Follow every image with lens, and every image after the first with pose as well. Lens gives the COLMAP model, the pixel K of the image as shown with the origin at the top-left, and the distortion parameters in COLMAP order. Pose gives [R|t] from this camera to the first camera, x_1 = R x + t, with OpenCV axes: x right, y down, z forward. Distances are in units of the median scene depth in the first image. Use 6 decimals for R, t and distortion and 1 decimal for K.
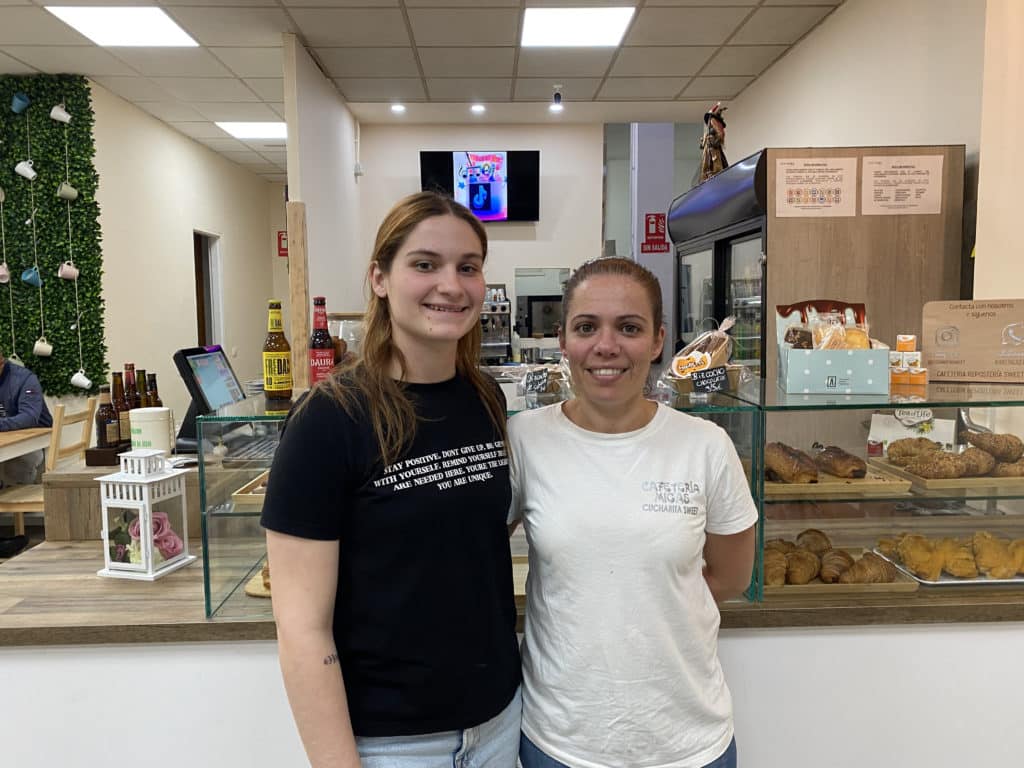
lens RADIAL K [[828.7, 0, 512.6], [0, 828.7, 379.0], [0, 0, 1]] dist [0.035599, -0.025127]
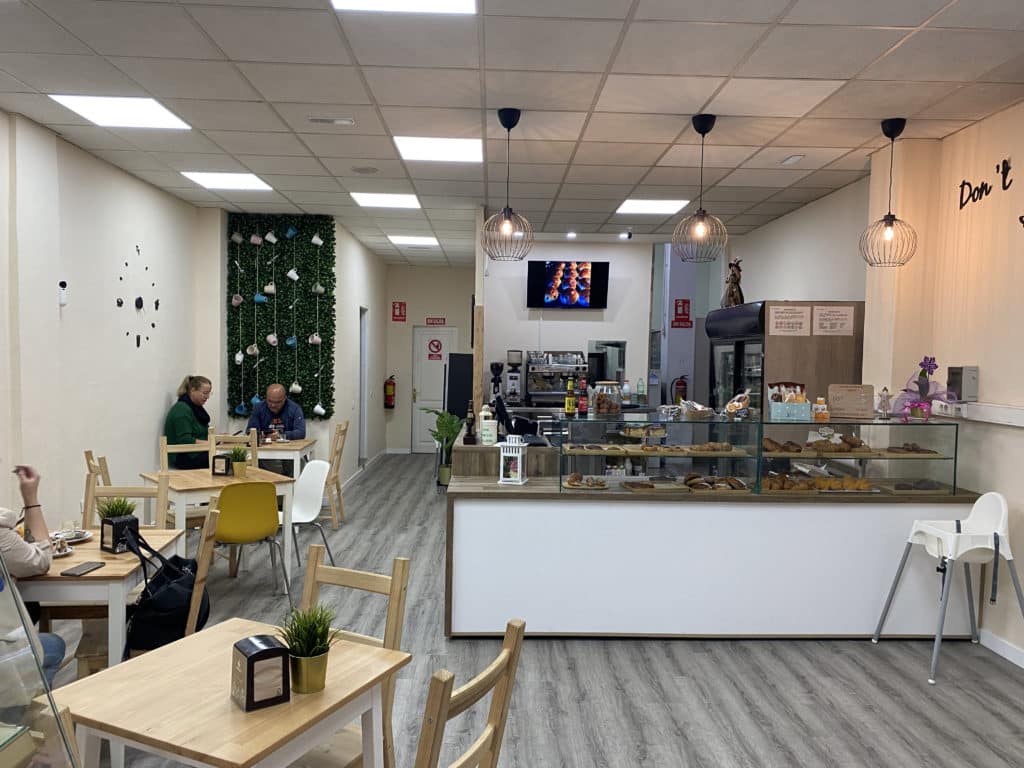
lens RADIAL K [[828.7, 0, 514.3], [0, 828.7, 391.0], [0, 0, 1]] dist [0.035599, -0.025127]
pose [[0.999578, 0.028590, 0.005192, -0.212239], [-0.028351, 0.998739, -0.041432, 0.026181], [-0.006370, 0.041267, 0.999128, -0.692026]]
